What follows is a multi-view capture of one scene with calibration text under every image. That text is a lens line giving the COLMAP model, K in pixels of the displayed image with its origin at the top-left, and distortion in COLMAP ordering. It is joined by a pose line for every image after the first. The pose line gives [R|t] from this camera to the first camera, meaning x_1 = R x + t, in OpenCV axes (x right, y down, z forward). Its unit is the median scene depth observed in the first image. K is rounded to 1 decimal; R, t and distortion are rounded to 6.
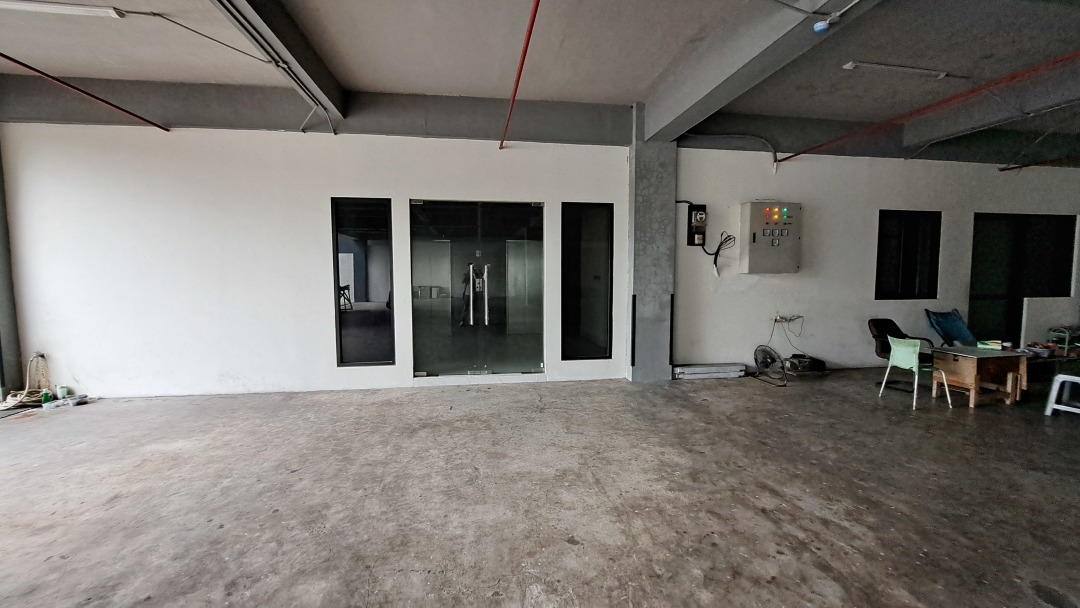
lens RADIAL K [[429.4, 0, 533.0], [0, 429.4, 303.3], [0, 0, 1]] dist [-0.010549, 0.000047]
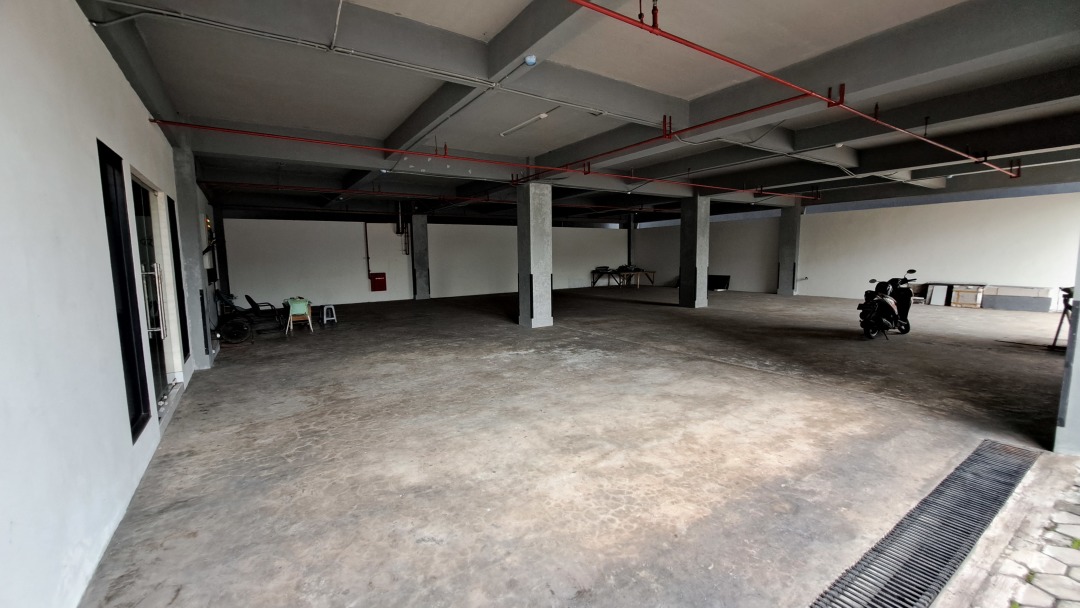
lens RADIAL K [[429.4, 0, 533.0], [0, 429.4, 303.3], [0, 0, 1]] dist [-0.010549, 0.000047]
pose [[-0.431962, -0.087896, 0.897599, -1.577665], [0.083755, 0.987030, 0.136959, -0.090889], [-0.897995, 0.134339, -0.418997, 1.000147]]
